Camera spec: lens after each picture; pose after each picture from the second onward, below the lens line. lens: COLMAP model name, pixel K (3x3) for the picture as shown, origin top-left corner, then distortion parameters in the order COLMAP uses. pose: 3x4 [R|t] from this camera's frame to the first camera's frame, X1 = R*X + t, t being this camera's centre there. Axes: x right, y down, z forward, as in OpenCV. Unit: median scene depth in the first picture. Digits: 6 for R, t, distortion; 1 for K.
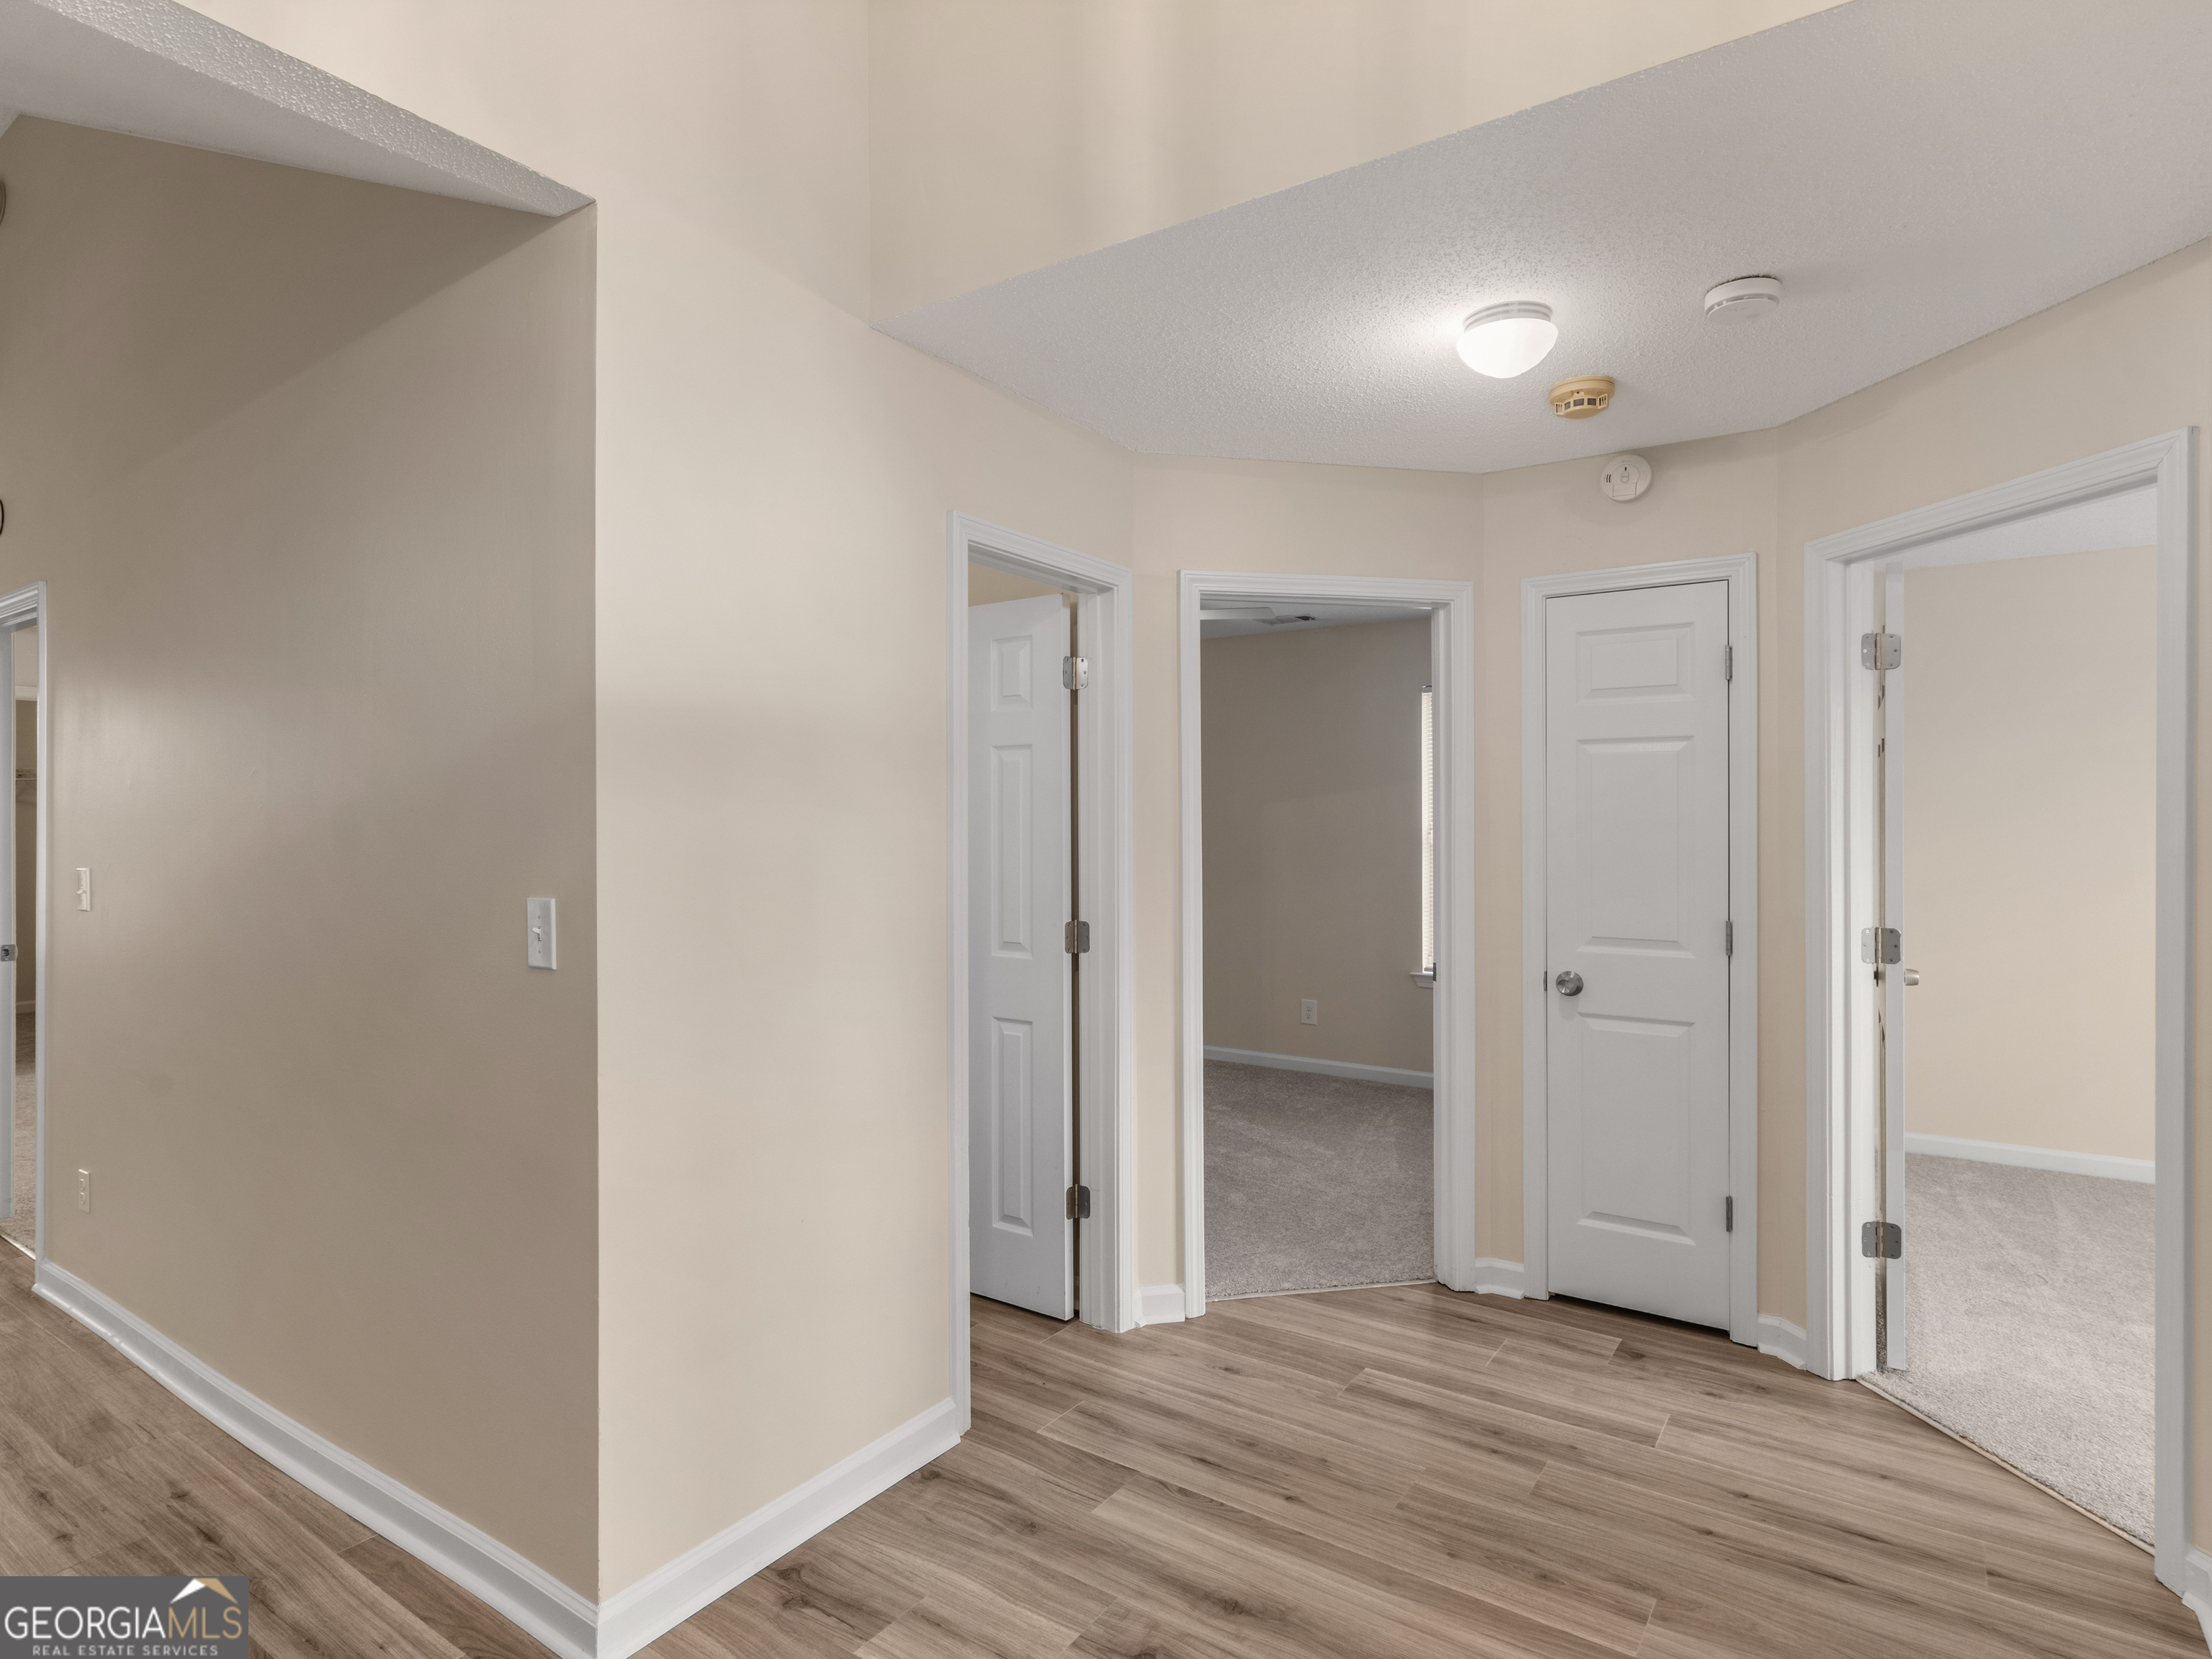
lens RADIAL K [[1165.7, 0, 1075.0], [0, 1165.7, 797.7], [0, 0, 1]] dist [-0.001585, -0.002945]
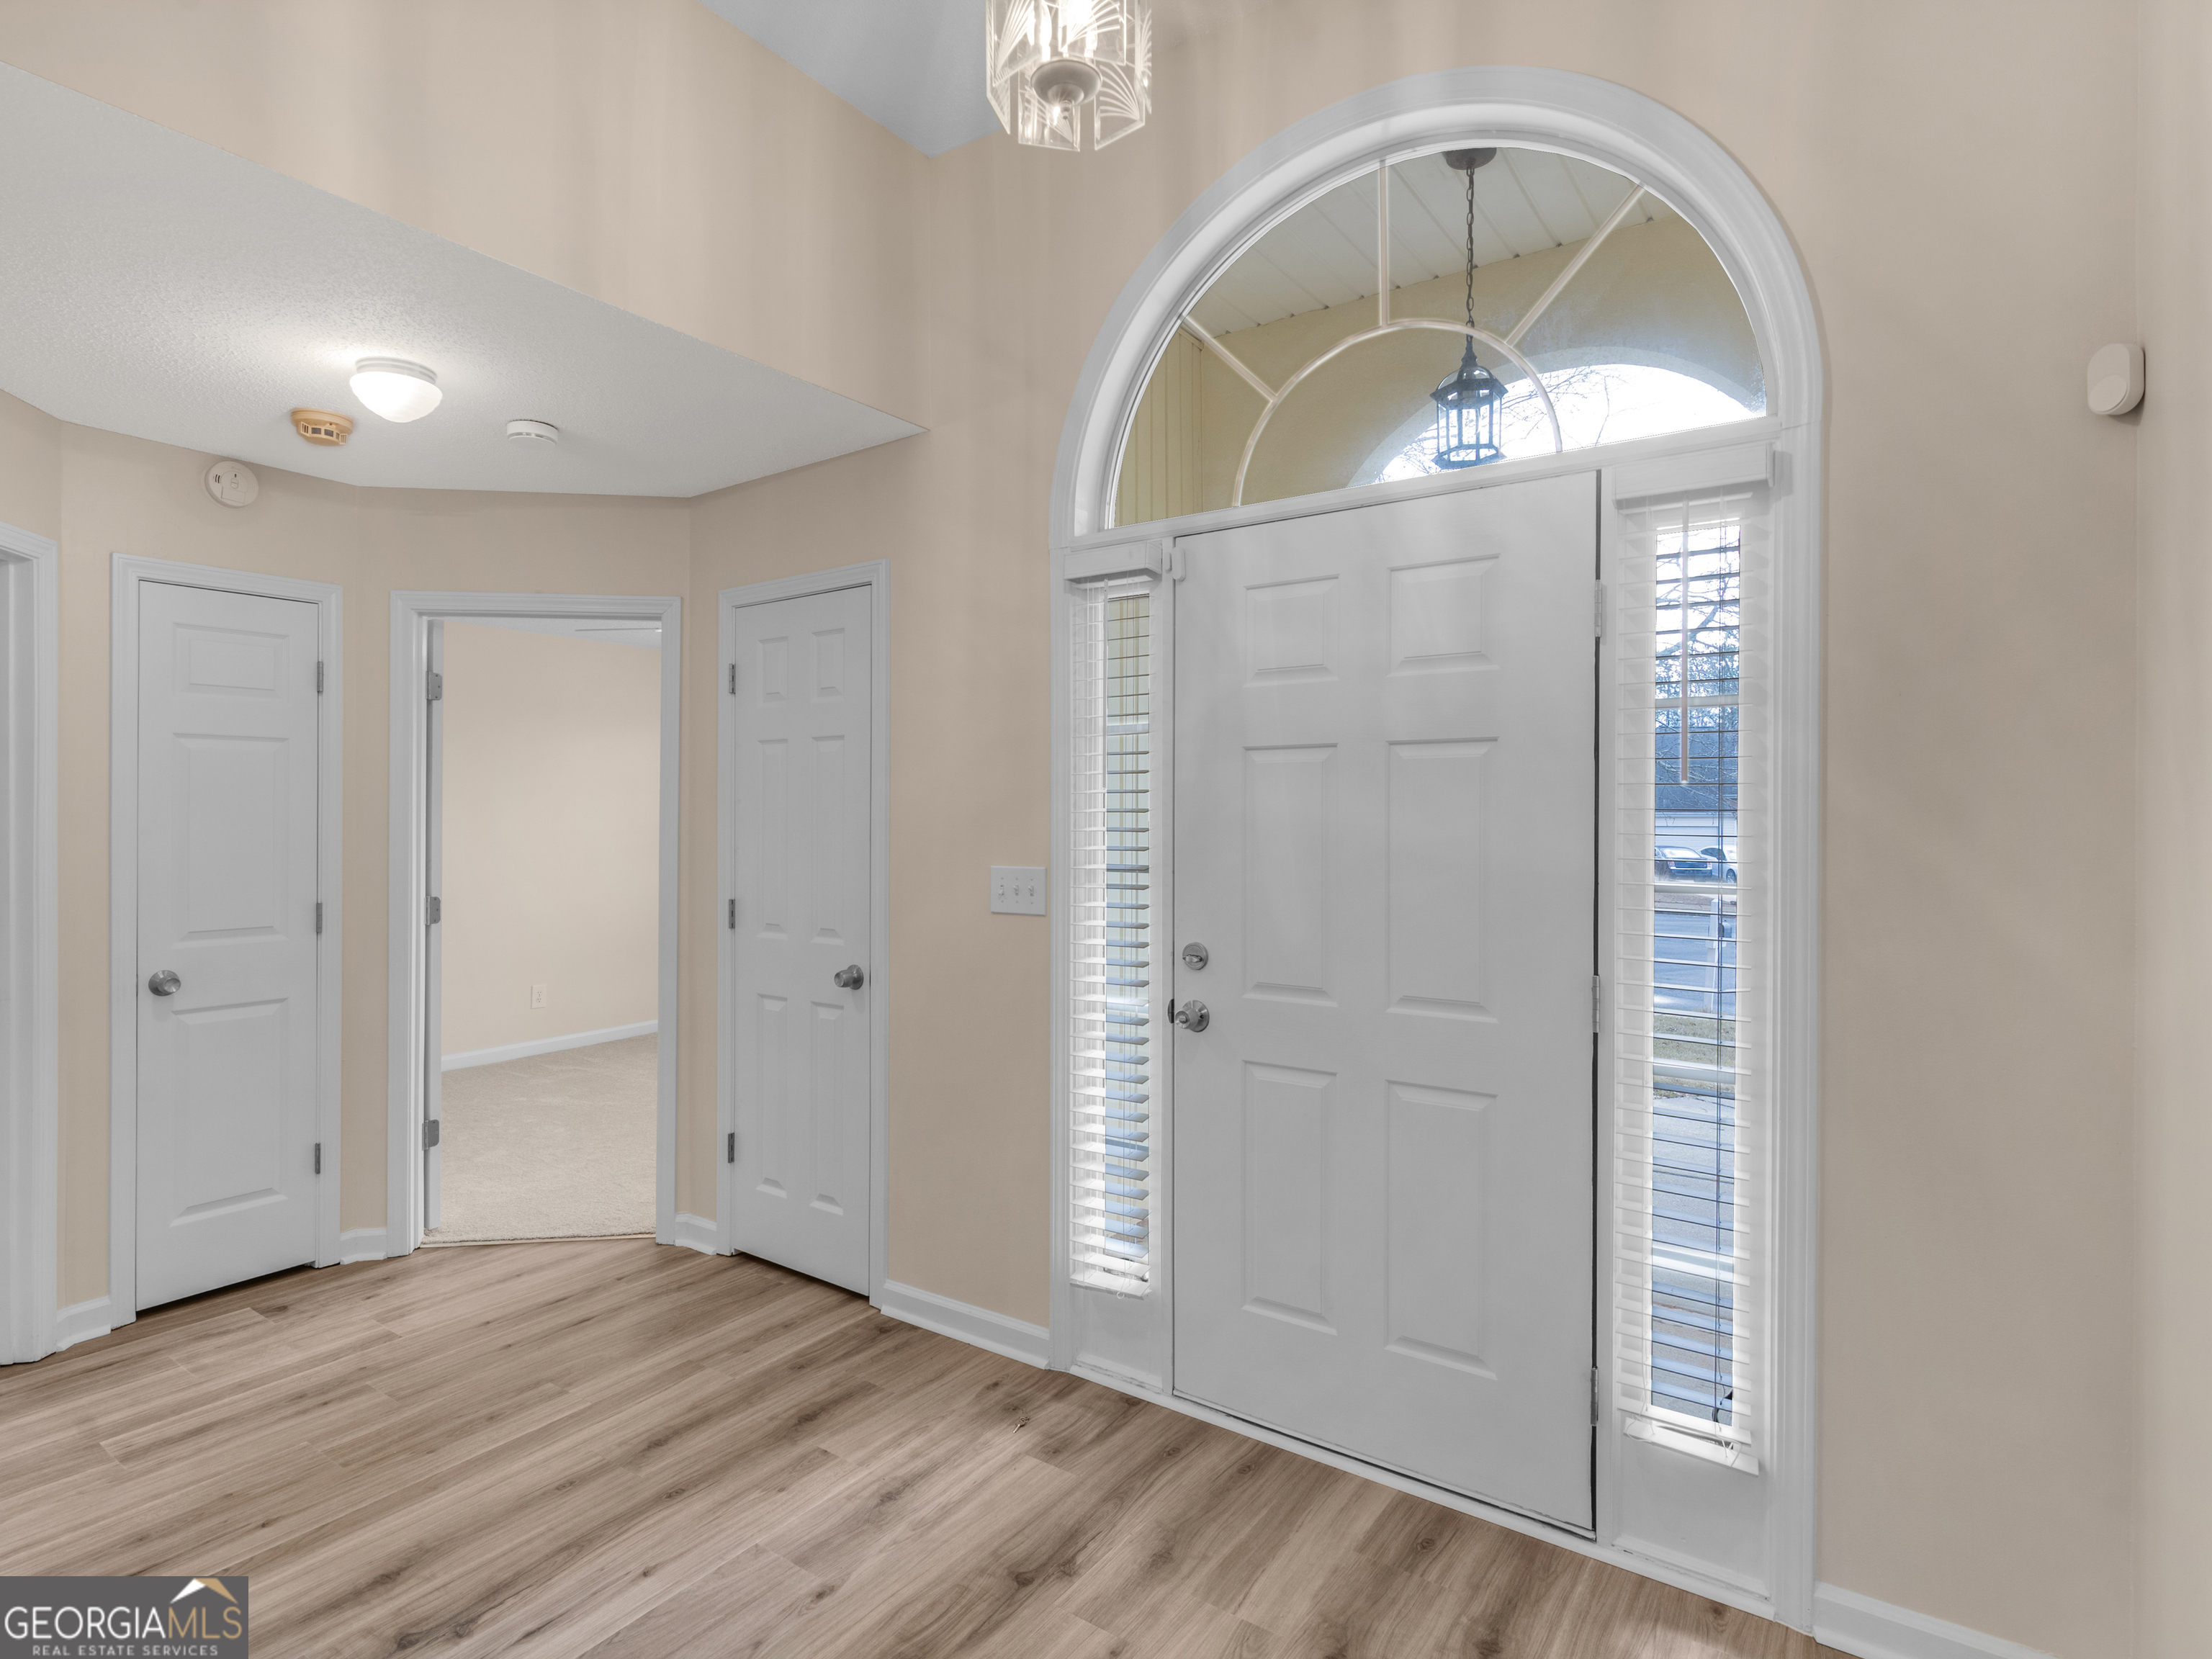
lens RADIAL K [[1165.7, 0, 1075.0], [0, 1165.7, 797.7], [0, 0, 1]] dist [-0.001585, -0.002945]
pose [[0.000020, 0.011819, 0.999930, -0.627847], [-0.019440, 0.999741, -0.011817, 0.001928], [-0.999811, -0.019439, 0.000249, 0.279018]]
